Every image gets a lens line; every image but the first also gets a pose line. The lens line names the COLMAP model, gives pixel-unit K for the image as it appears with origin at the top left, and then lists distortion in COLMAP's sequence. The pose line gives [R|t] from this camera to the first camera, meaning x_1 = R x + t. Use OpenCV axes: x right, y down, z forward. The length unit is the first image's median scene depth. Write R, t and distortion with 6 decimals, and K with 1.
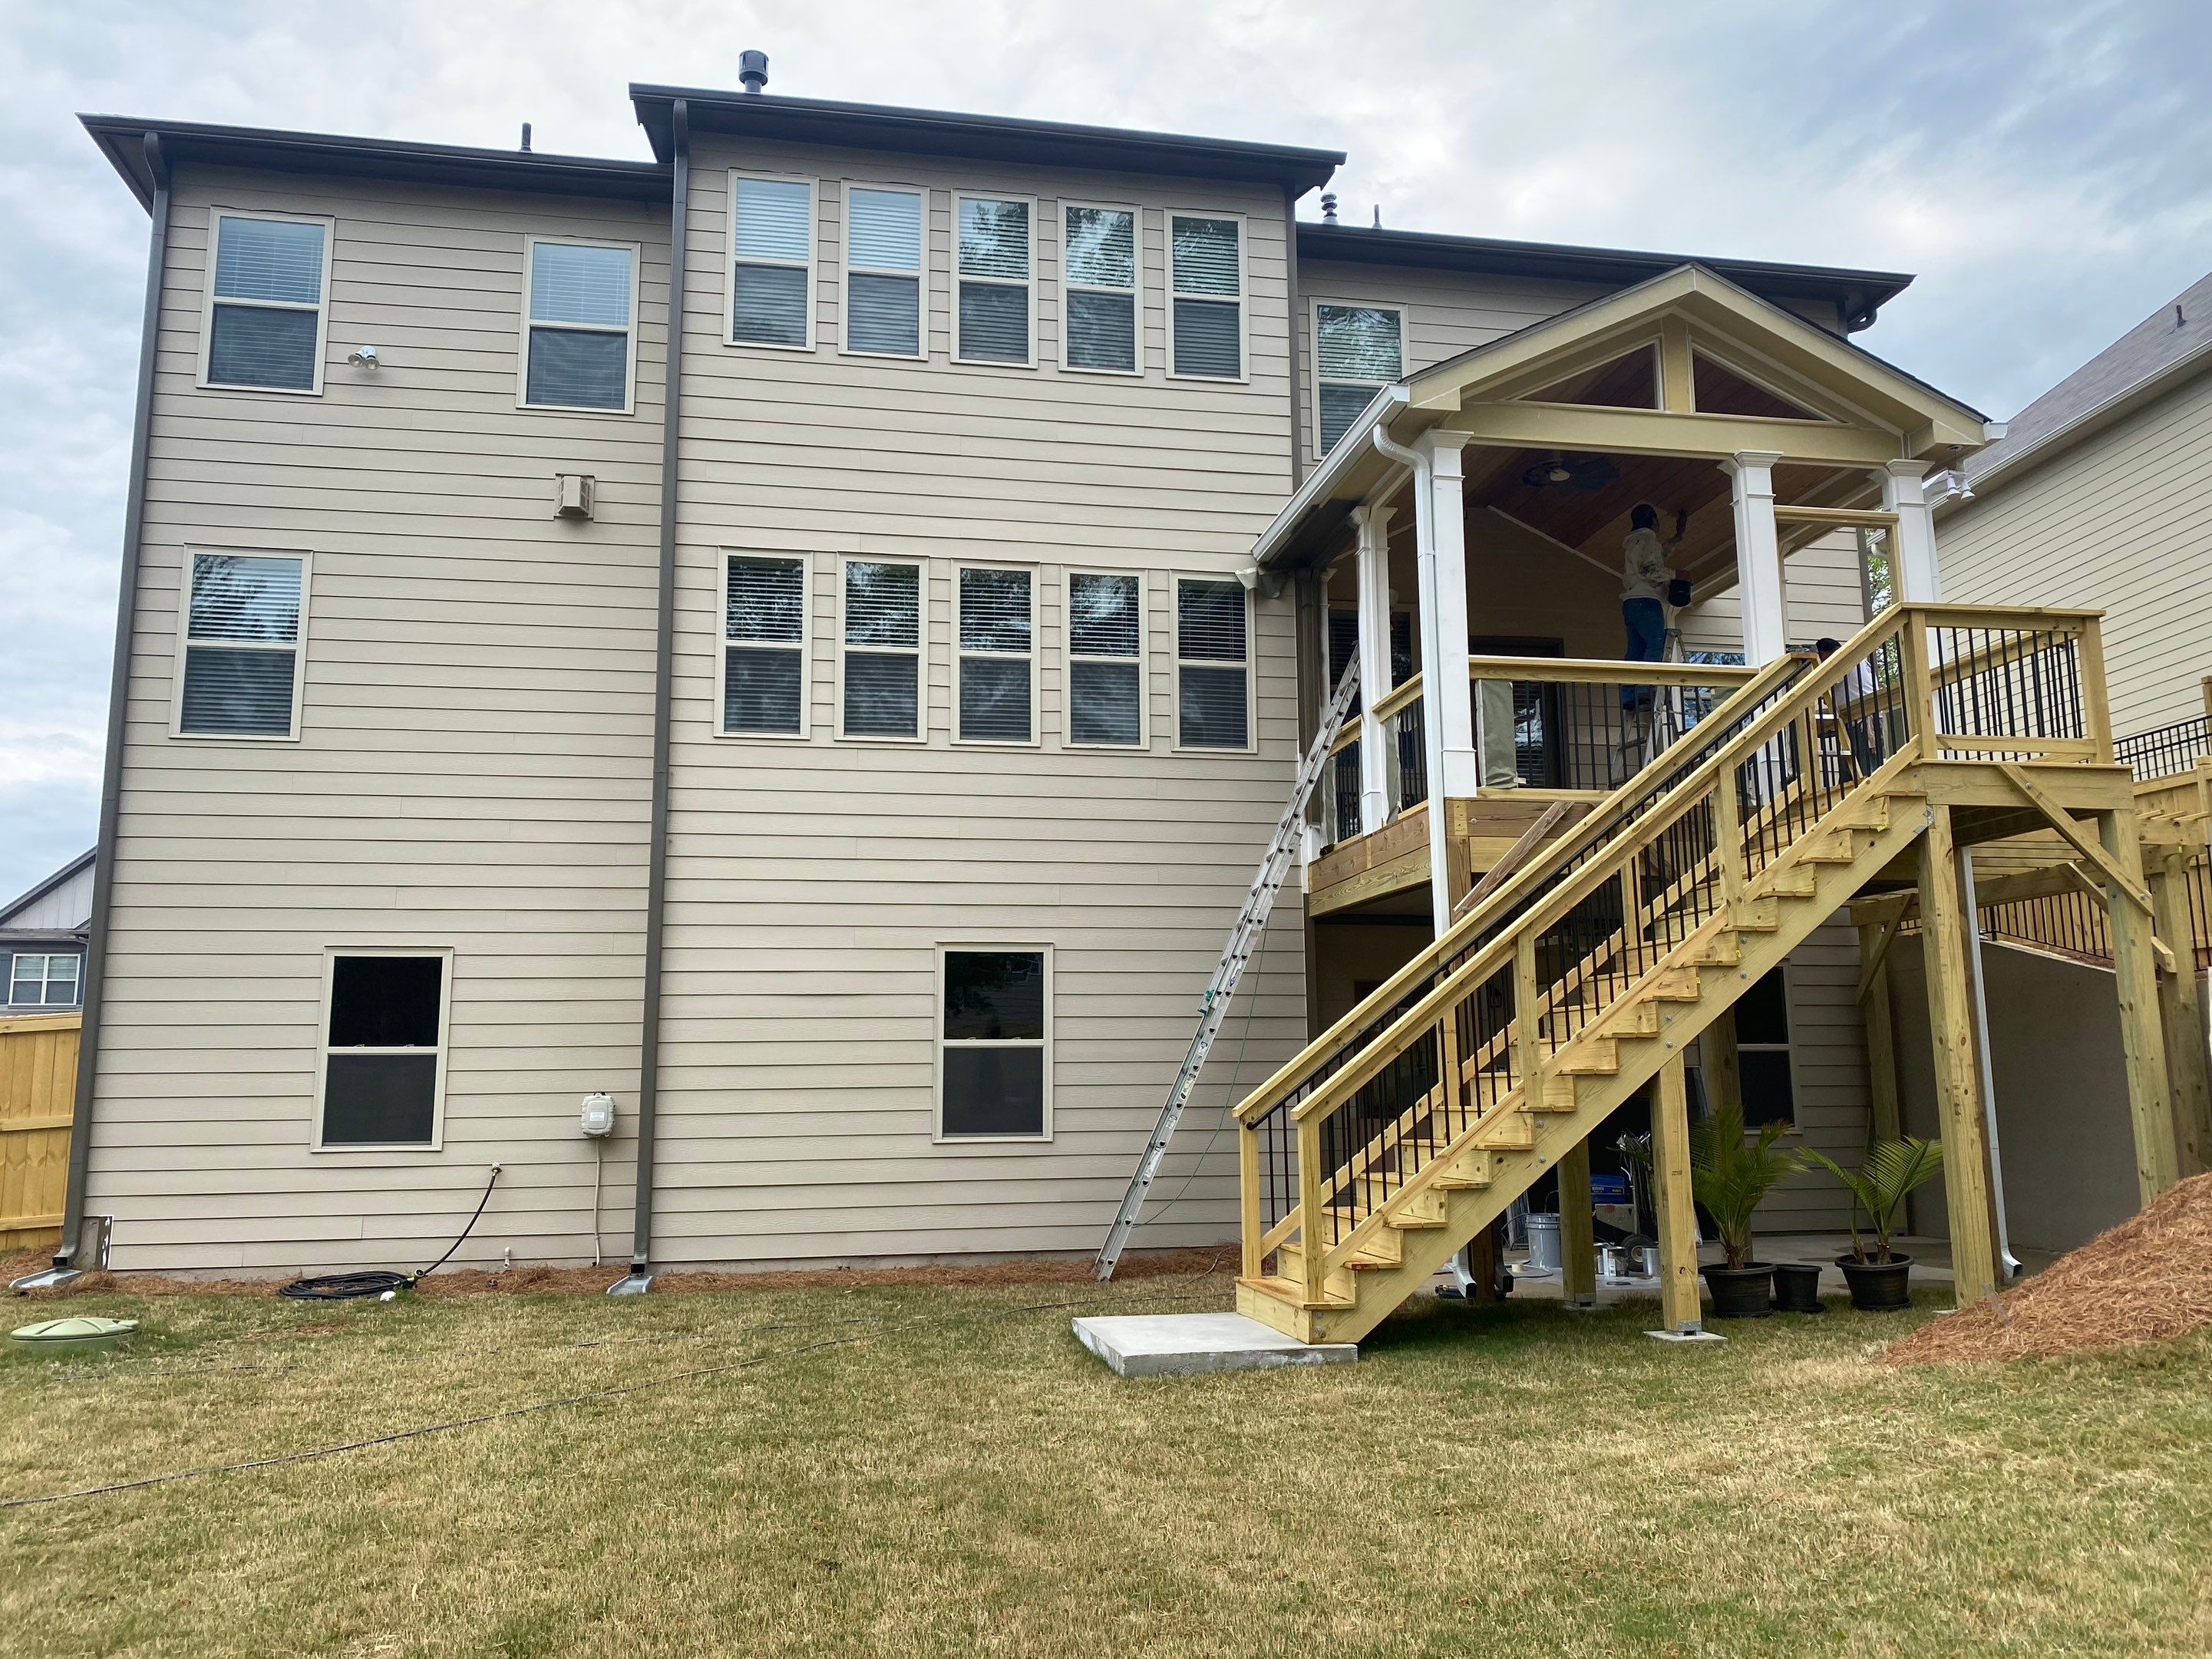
lens RADIAL K [[1679.4, 0, 1107.4], [0, 1679.4, 820.2], [0, 0, 1]] dist [0.058809, -0.064976]
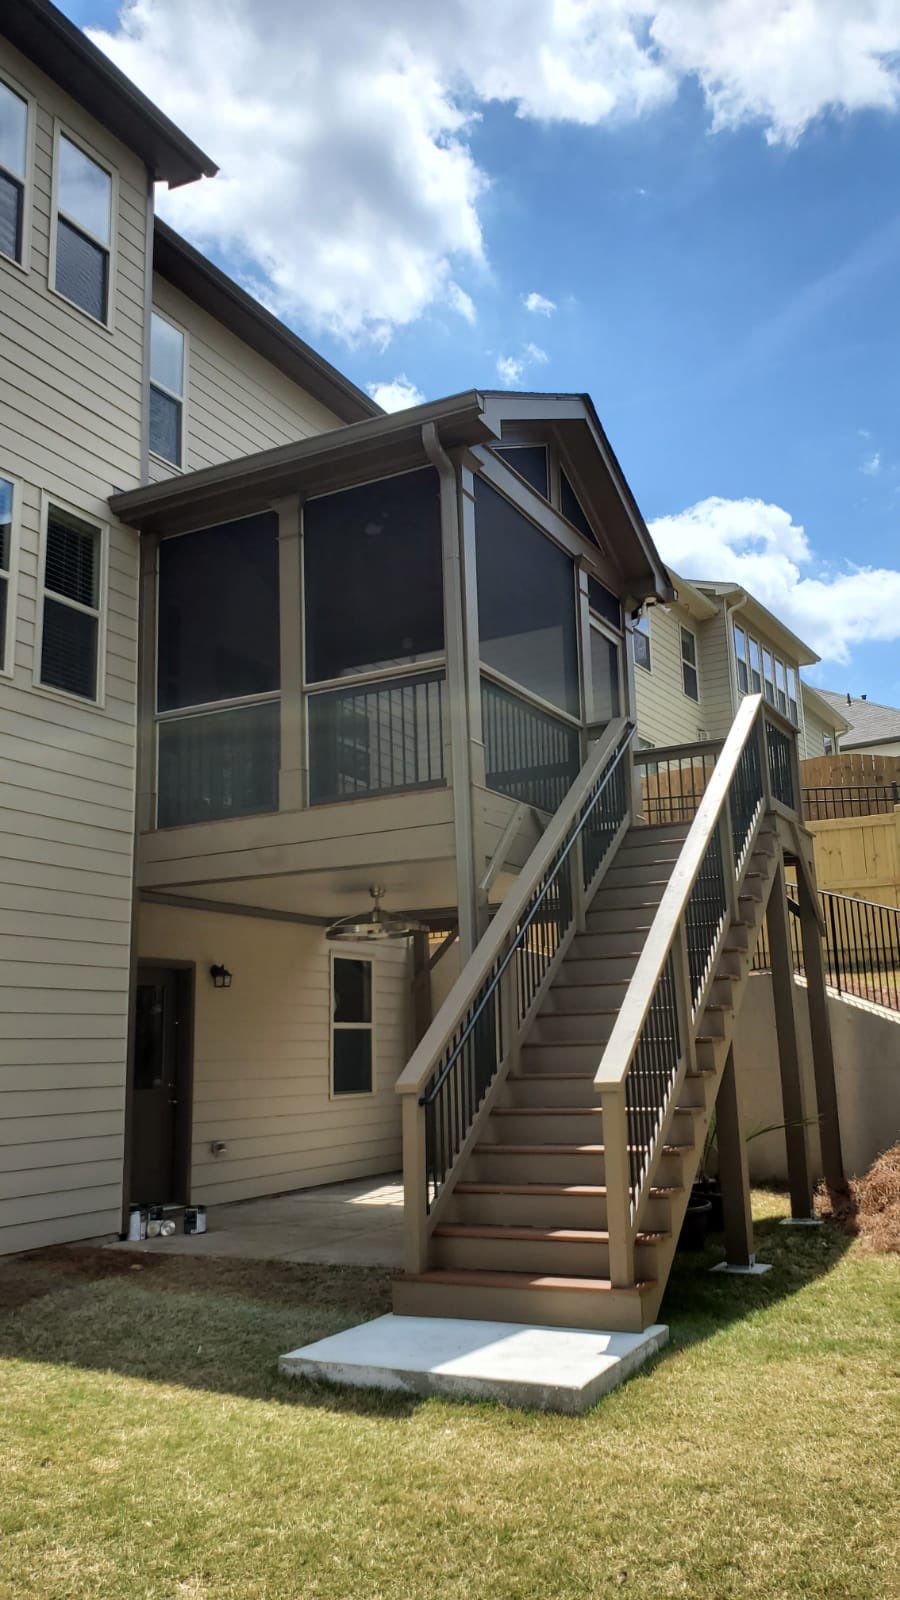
lens RADIAL K [[1252.7, 0, 453.5], [0, 1252.7, 800.4], [0, 0, 1]] dist [0.023751, -0.001825]
pose [[0.616699, 0.151327, 0.772517, -0.341776], [-0.108349, 0.988326, -0.107107, 0.068171], [-0.779707, -0.017648, 0.625896, 0.421573]]
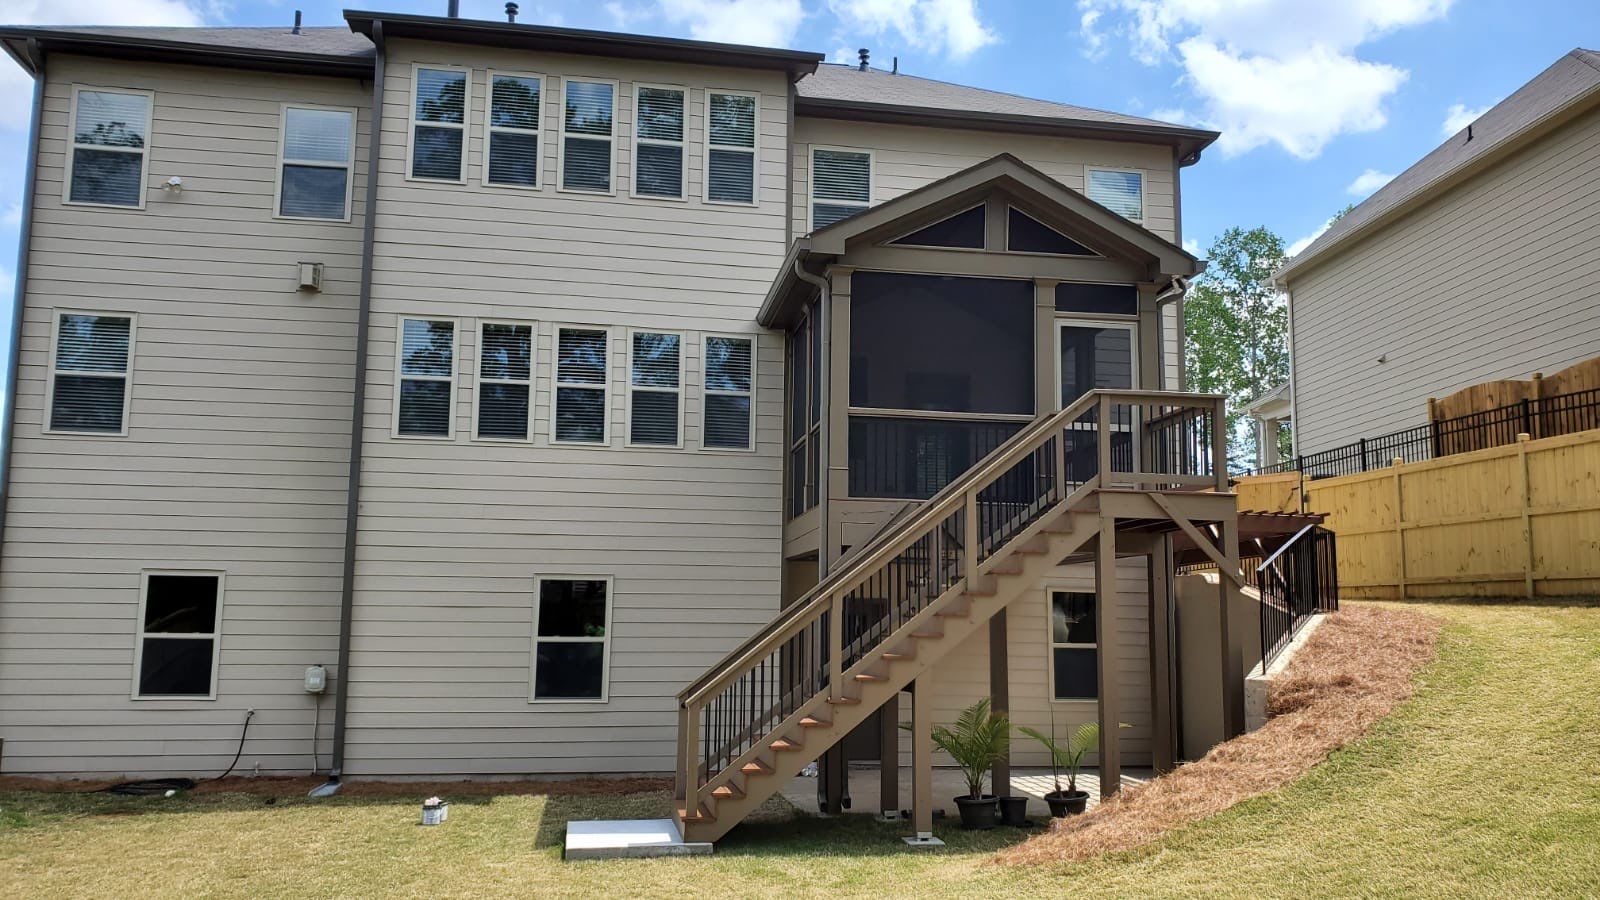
lens RADIAL K [[1252.7, 0, 812.8], [0, 1252.7, 472.1], [0, 0, 1]] dist [0.023751, -0.001825]
pose [[0.999746, 0.019766, -0.010797, 0.162635], [-0.019373, 0.999188, 0.035340, -0.065706], [0.011487, -0.035122, 0.999317, -0.146872]]
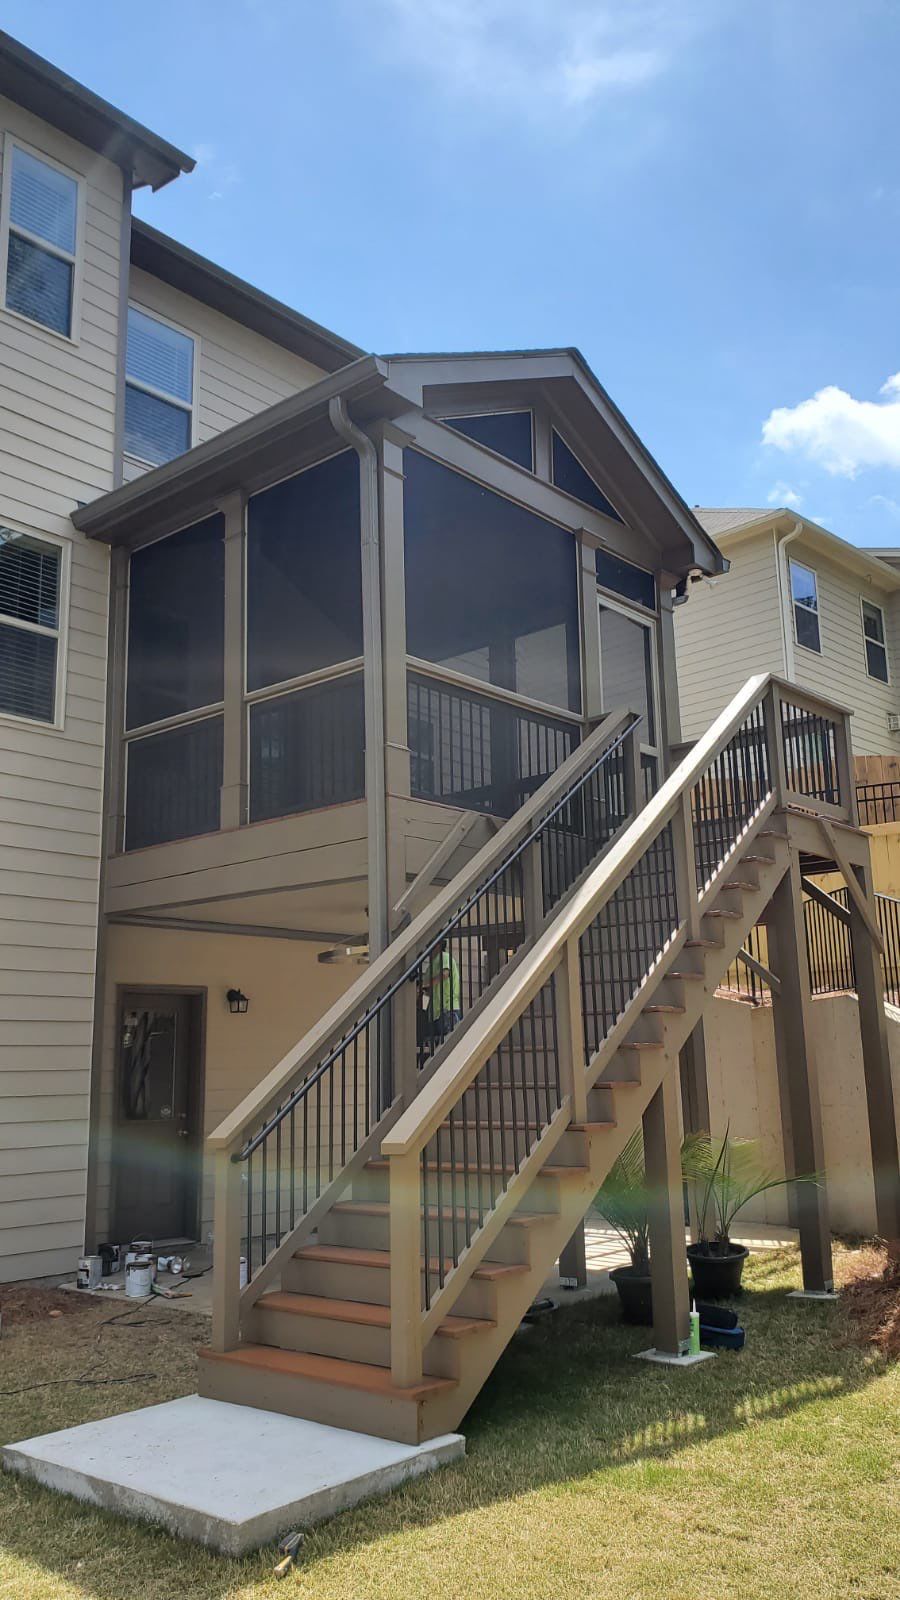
lens RADIAL K [[1262.9, 0, 448.2], [0, 1262.9, 808.0], [0, 0, 1]] dist [0.012037, 0.001224]
pose [[0.781944, 0.121471, 0.611399, -0.170834], [-0.090036, 0.992553, -0.082047, 0.041427], [-0.616812, 0.009108, 0.787058, 0.340865]]
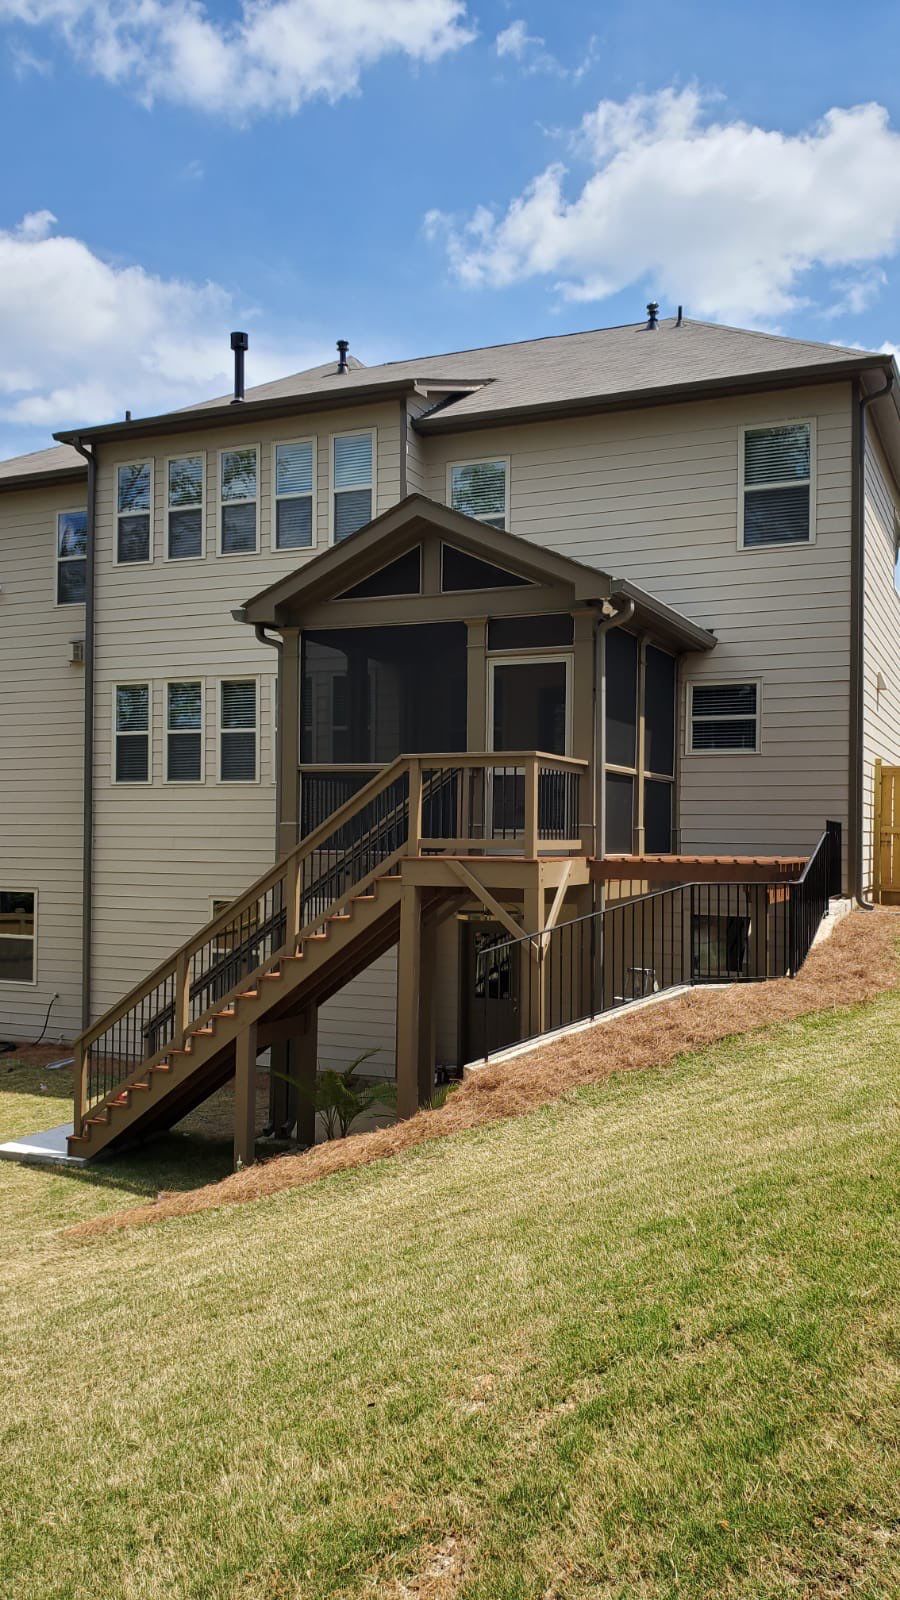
lens RADIAL K [[1254.3, 0, 480.0], [0, 1254.3, 827.2], [0, 0, 1]] dist [0.025220, -0.000925]
pose [[0.831502, 0.012723, -0.555376, 0.885573], [0.076255, 0.987660, 0.136794, -0.162099], [0.550263, -0.156095, 0.820271, 0.056680]]
